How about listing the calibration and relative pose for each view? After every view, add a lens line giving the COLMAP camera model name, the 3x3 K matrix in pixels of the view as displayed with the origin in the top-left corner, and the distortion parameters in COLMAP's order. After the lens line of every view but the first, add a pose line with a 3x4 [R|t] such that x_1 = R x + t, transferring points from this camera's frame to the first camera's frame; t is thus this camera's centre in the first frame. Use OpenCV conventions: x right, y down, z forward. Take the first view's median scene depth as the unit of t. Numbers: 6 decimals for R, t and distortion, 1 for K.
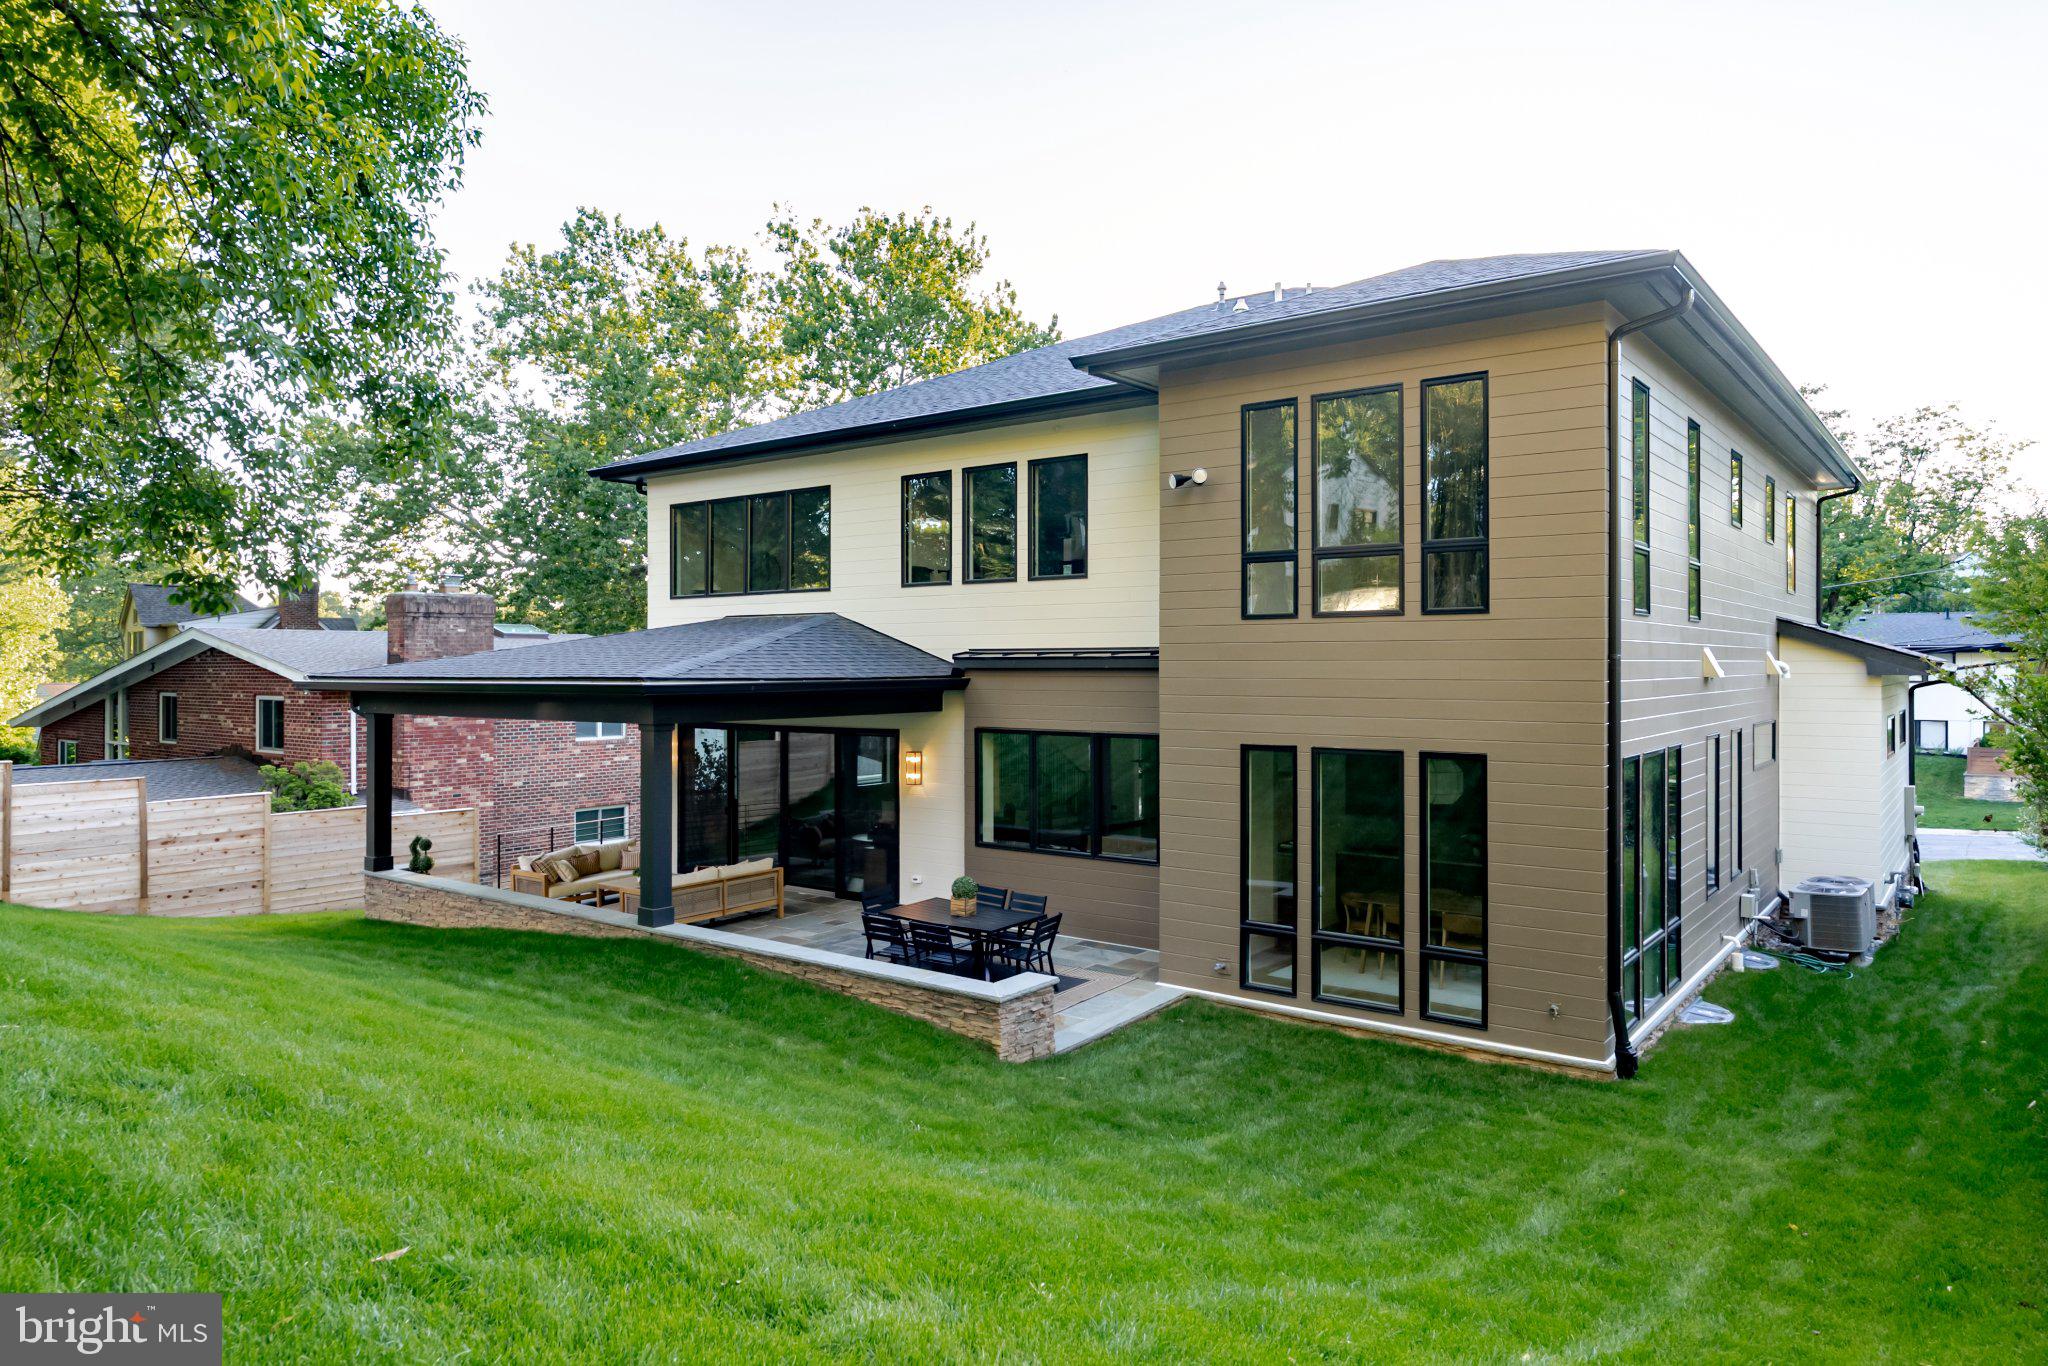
lens RADIAL K [[1273.2, 0, 1024.0], [0, 1273.2, 683.0], [0, 0, 1]] dist [-0.081748, -0.000097]
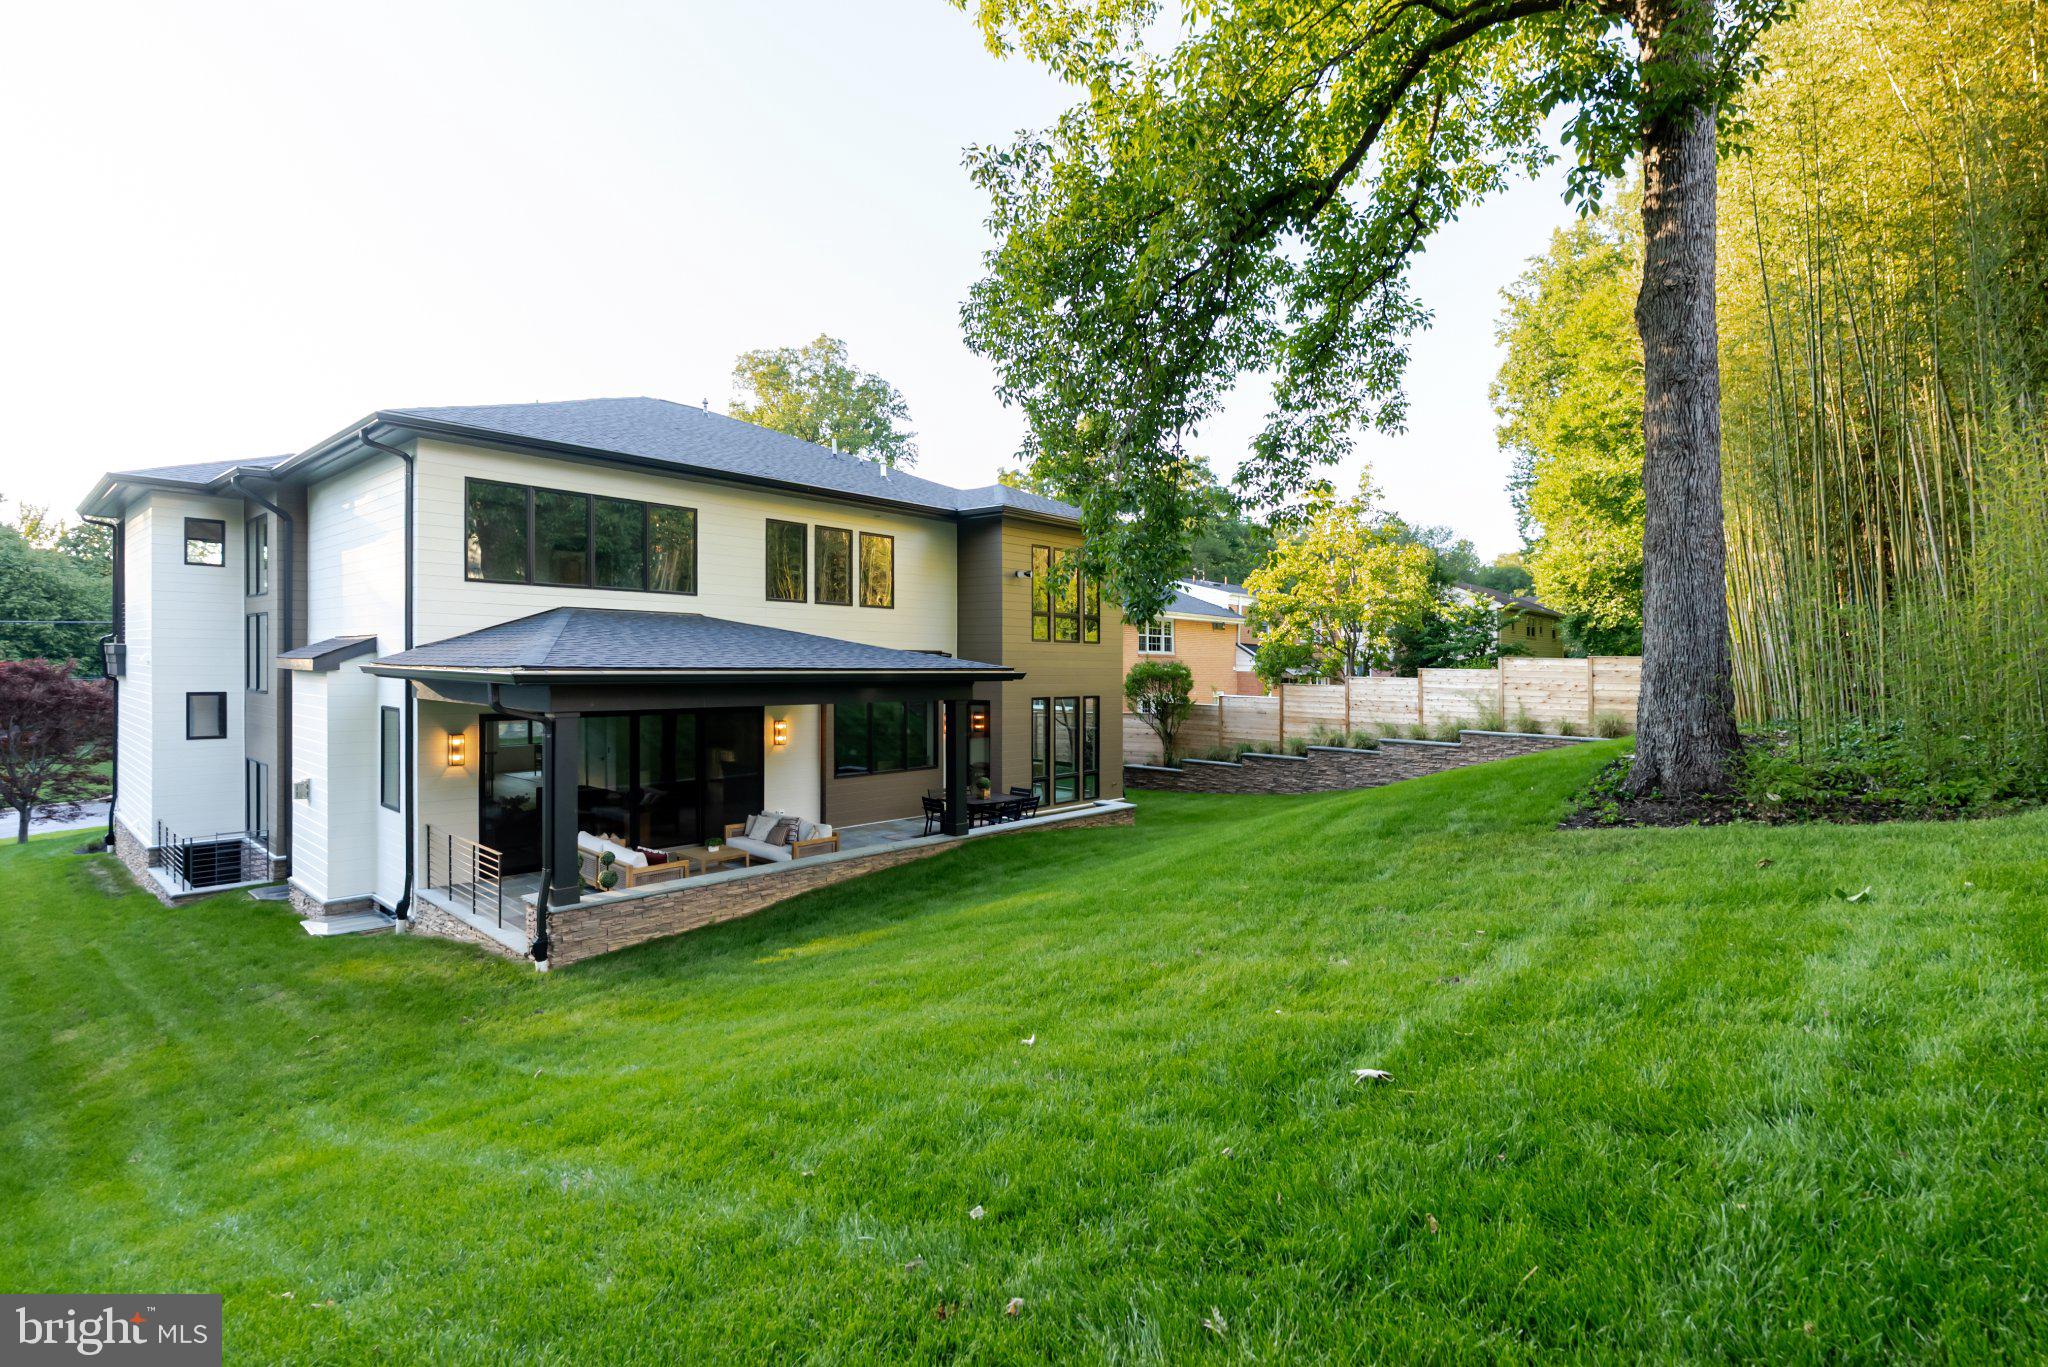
lens RADIAL K [[966.9, 0, 1024.0], [0, 966.9, 683.5], [0, 0, 1]] dist [-0.000179, -0.000032]
pose [[0.076273, -0.016570, 0.996949, -1.197193], [0.008616, 0.999836, 0.015958, -0.001243], [-0.997050, 0.007373, 0.076403, 0.700371]]
